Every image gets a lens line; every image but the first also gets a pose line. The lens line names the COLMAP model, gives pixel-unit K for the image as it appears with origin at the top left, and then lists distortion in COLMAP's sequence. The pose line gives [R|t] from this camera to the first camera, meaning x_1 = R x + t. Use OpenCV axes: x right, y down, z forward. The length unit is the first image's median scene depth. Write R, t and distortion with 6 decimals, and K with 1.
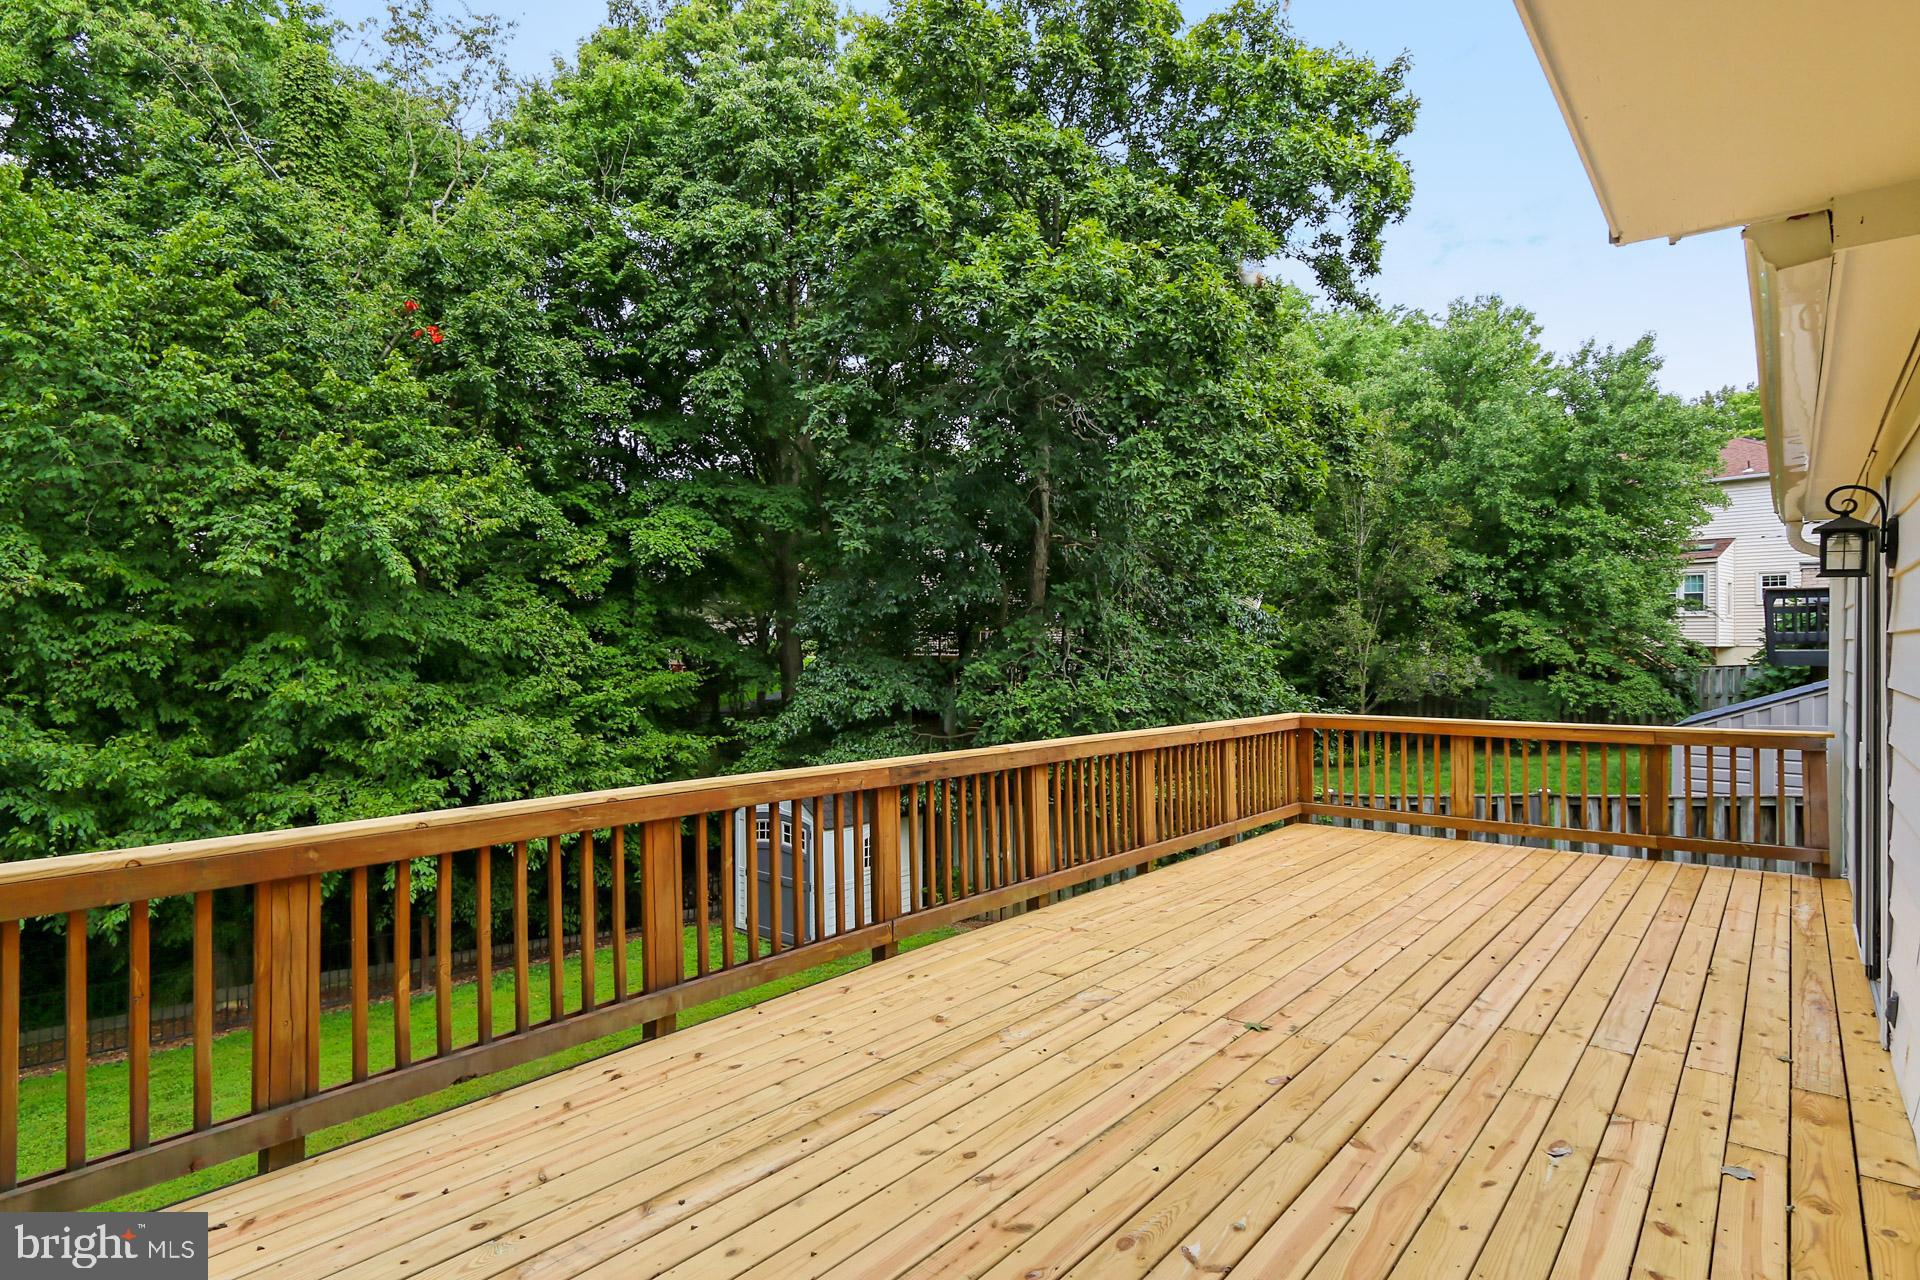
lens RADIAL K [[1000.1, 0, 954.5], [0, 1000.1, 641.2], [0, 0, 1]] dist [-0.003869, -0.000339]
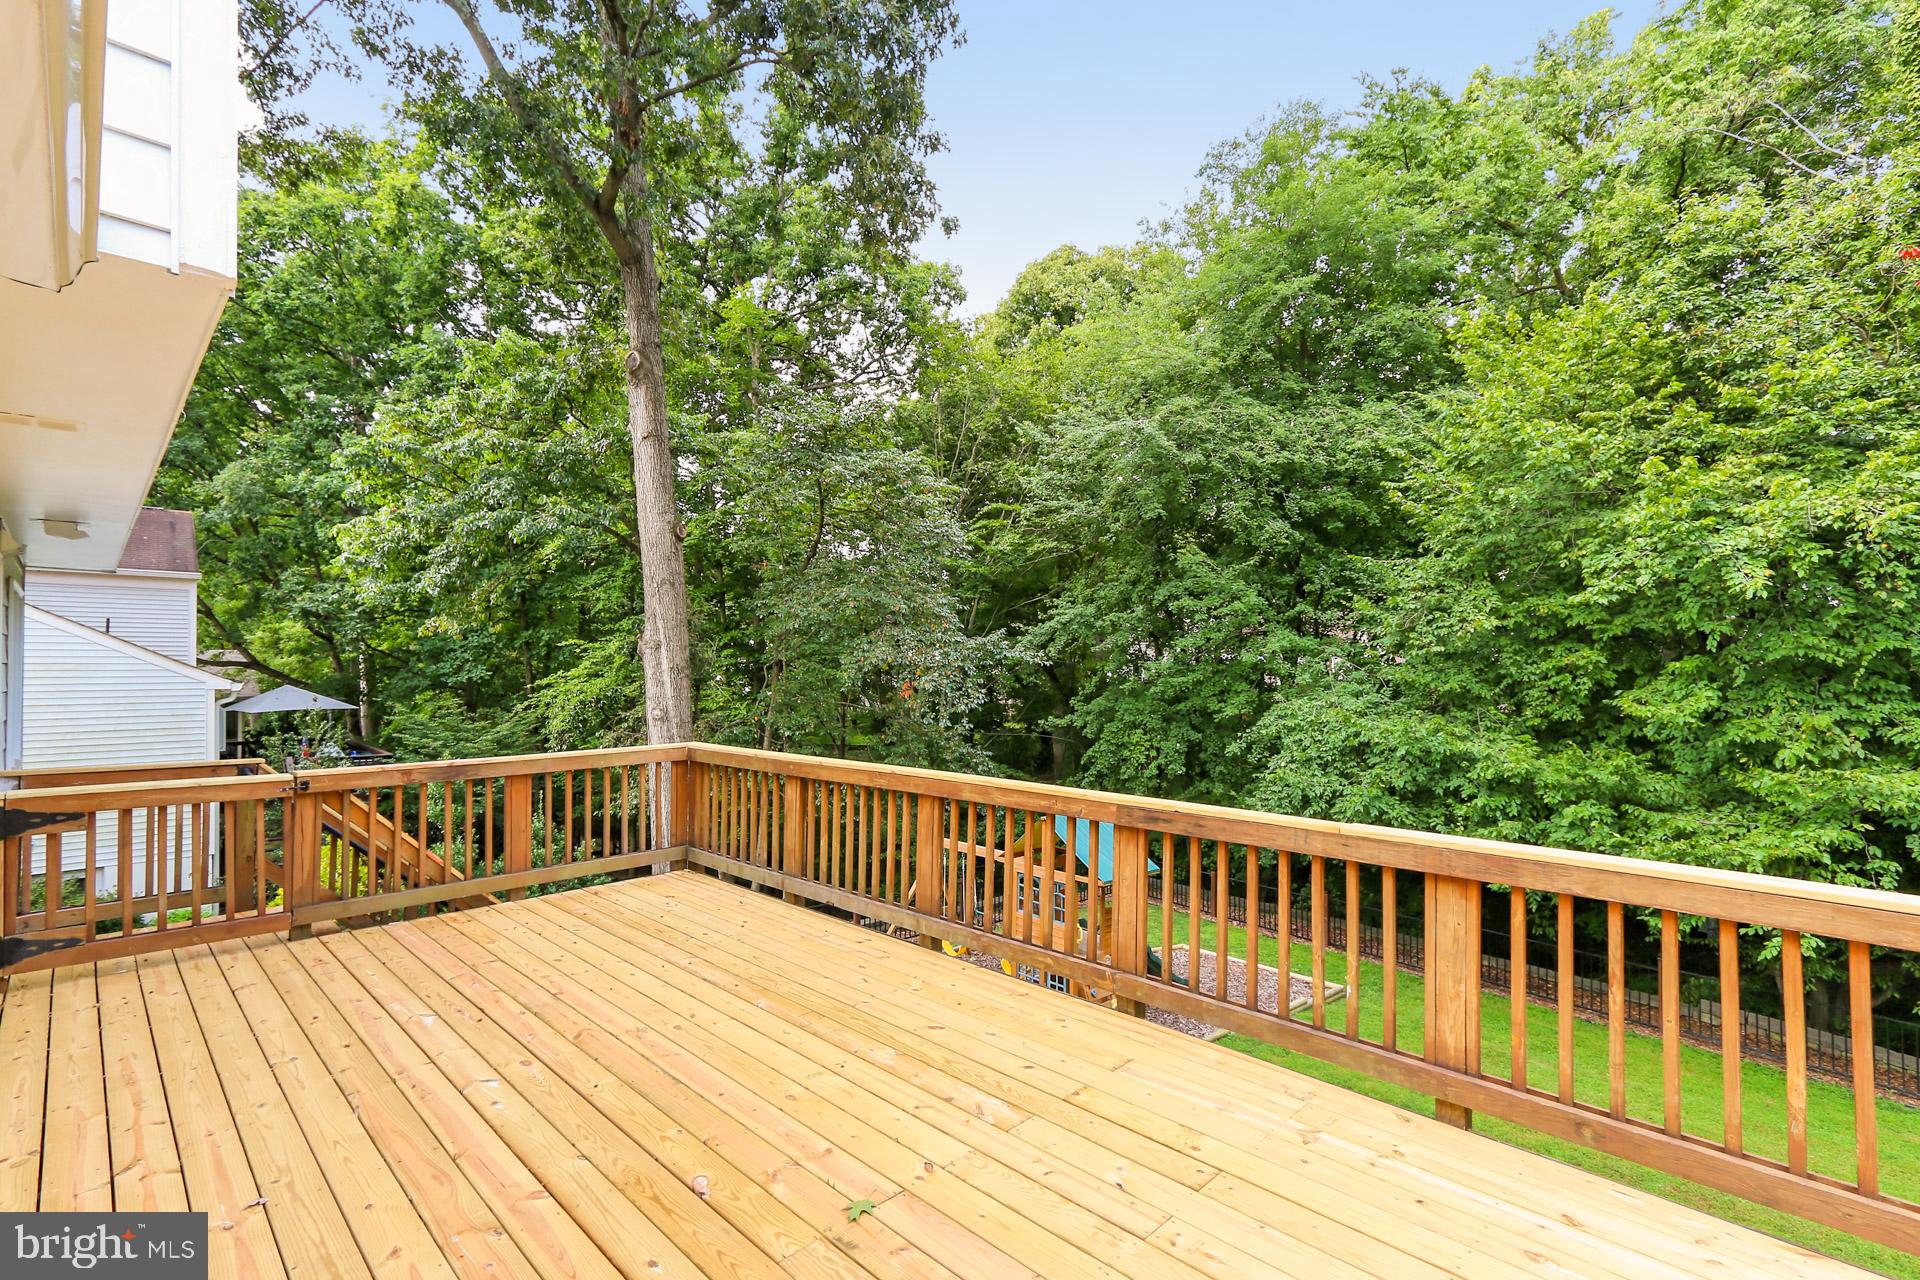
lens RADIAL K [[897.9, 0, 953.4], [0, 897.9, 646.8], [0, 0, 1]] dist [0.001511, 0.000338]
pose [[-0.092304, -0.020312, -0.995524, 0.890600], [-0.000070, 0.999792, -0.020393, 0.001808], [0.995731, -0.001812, -0.092286, 1.069776]]
